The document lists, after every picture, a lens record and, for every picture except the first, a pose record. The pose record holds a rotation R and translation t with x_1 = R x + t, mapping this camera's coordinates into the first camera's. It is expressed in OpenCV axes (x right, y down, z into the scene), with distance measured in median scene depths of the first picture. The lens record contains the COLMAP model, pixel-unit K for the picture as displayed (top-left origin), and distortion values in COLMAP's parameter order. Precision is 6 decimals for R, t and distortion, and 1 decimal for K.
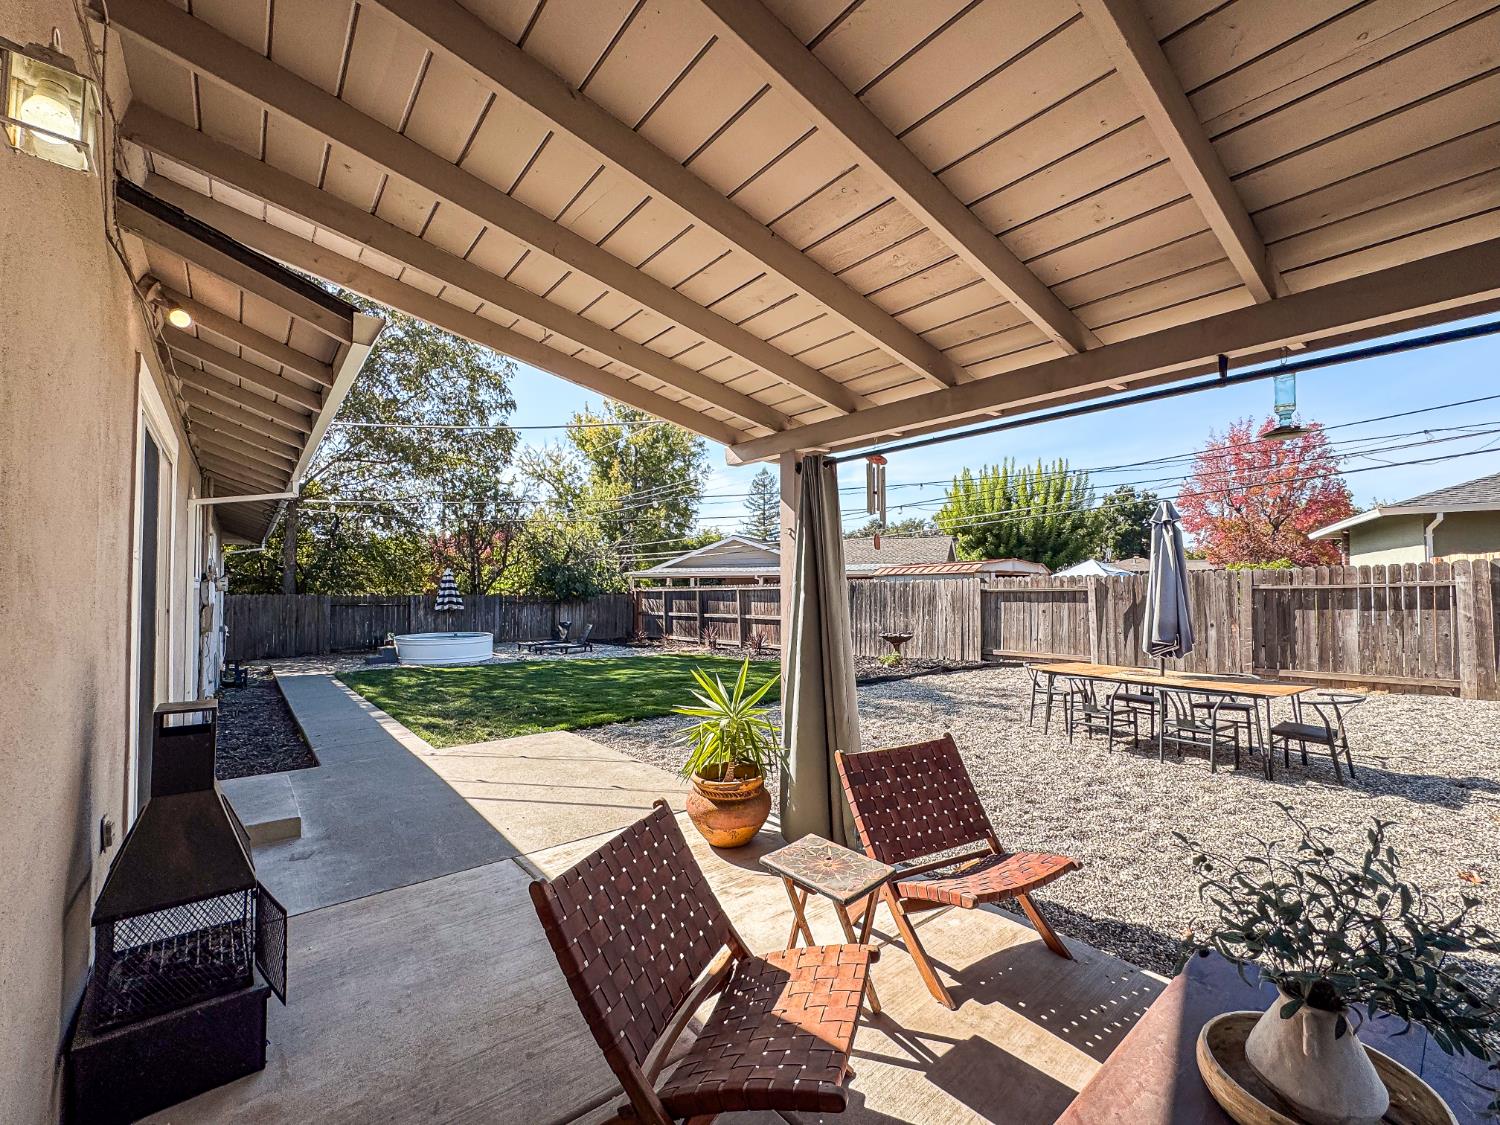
lens RADIAL K [[599.1, 0, 740.7], [0, 599.1, 564.8], [0, 0, 1]] dist [-0.000568, -0.000542]
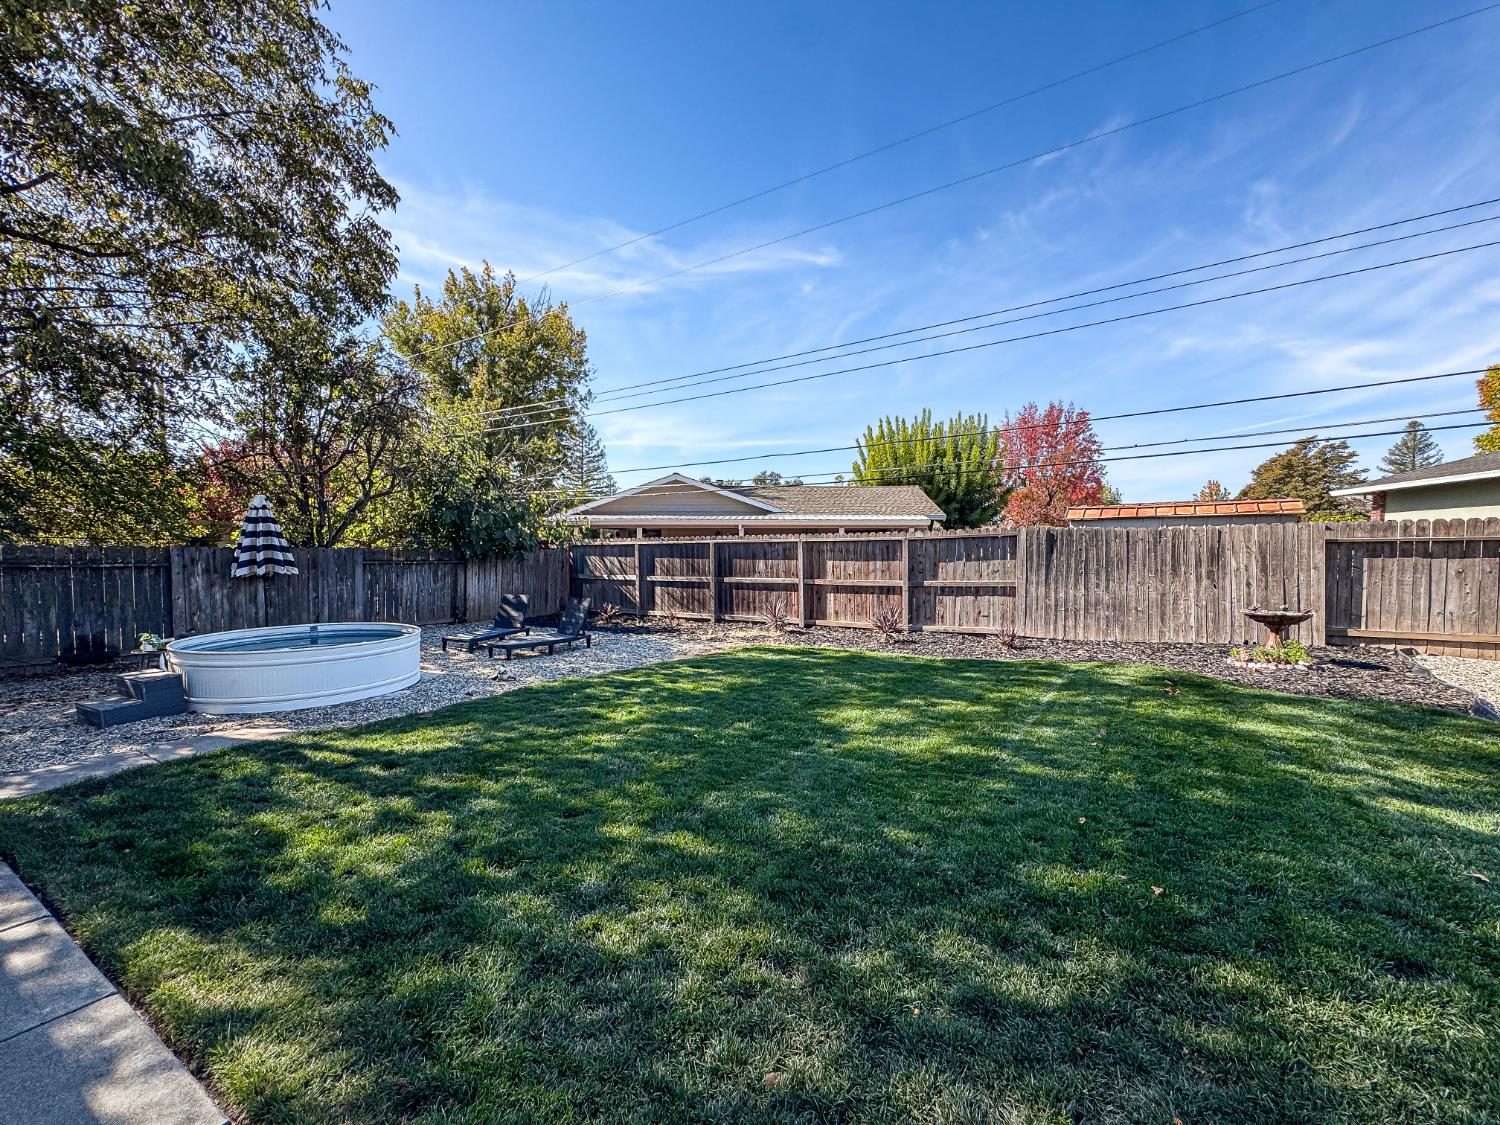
lens RADIAL K [[599.1, 0, 759.1], [0, 599.1, 554.2], [0, 0, 1]] dist [-0.000568, -0.000542]
pose [[0.941320, 0.001836, 0.337510, -0.248671], [-0.018573, 0.998752, 0.046367, 0.024060], [-0.337003, -0.049915, 0.940179, 0.360703]]
